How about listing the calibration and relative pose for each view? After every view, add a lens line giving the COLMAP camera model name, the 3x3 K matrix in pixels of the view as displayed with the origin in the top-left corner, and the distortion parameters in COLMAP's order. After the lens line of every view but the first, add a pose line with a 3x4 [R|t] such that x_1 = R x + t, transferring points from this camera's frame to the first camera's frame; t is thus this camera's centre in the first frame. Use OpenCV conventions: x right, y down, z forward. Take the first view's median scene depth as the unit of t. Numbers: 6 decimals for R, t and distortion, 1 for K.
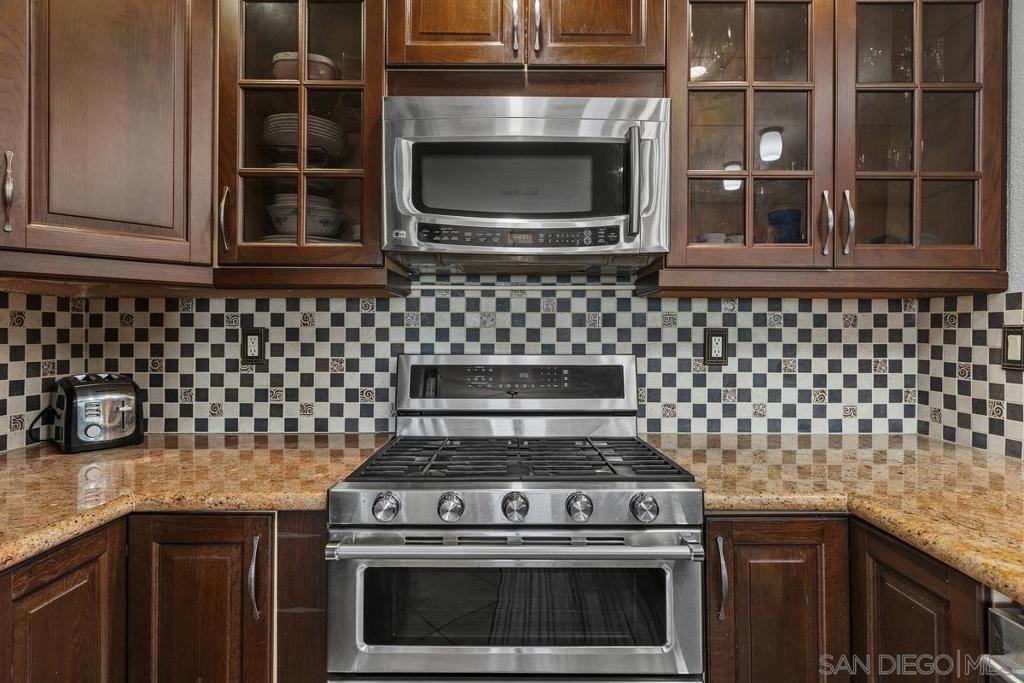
lens RADIAL K [[531.8, 0, 512.6], [0, 531.8, 335.7], [0, 0, 1]] dist [0.000273, 0.000041]
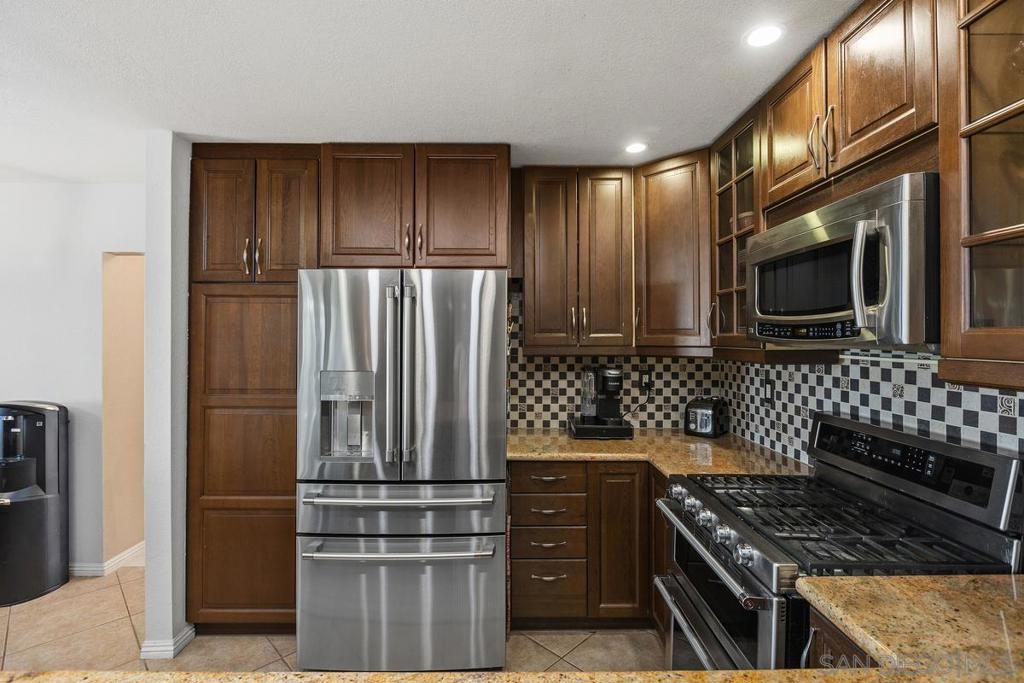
lens RADIAL K [[471.7, 0, 512.0], [0, 471.7, 341.5], [0, 0, 1]] dist [-0.001596, 0.000092]
pose [[0.005978, 0.005422, -0.999967, 0.851142], [-0.003098, 0.999981, 0.005404, -0.127629], [0.999977, 0.003066, 0.005995, 0.257300]]
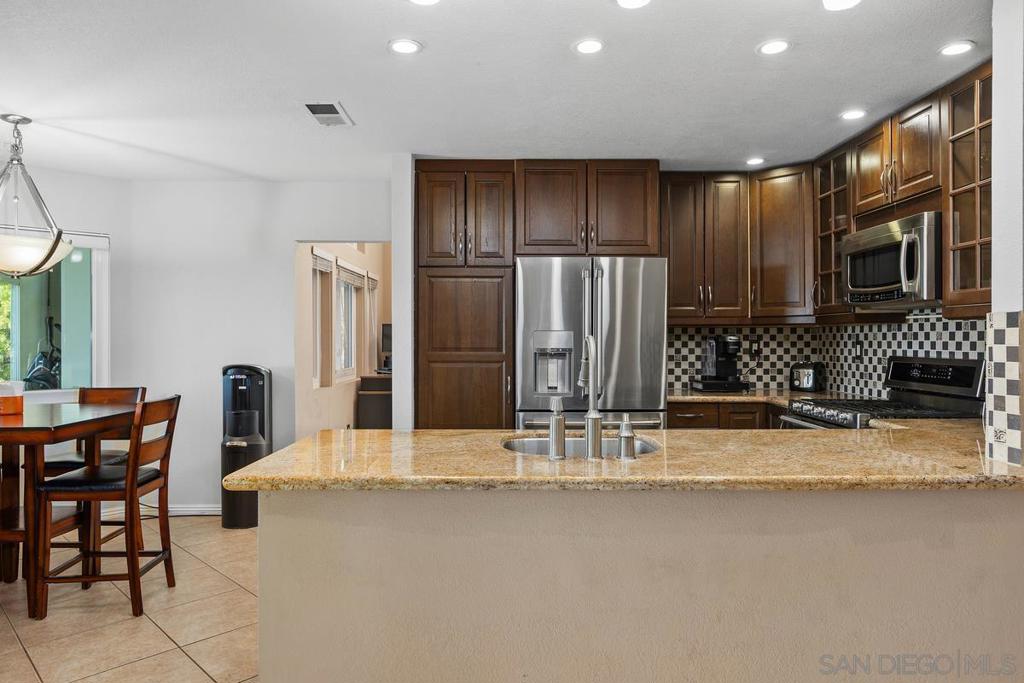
lens RADIAL K [[660.0, 0, 509.5], [0, 660.0, 343.6], [0, 0, 1]] dist [0.002814, -0.001336]
pose [[0.008135, 0.006676, -0.999945, 1.925788], [-0.001188, 0.999977, 0.006667, -0.019172], [0.999966, 0.001133, 0.008142, -0.303447]]
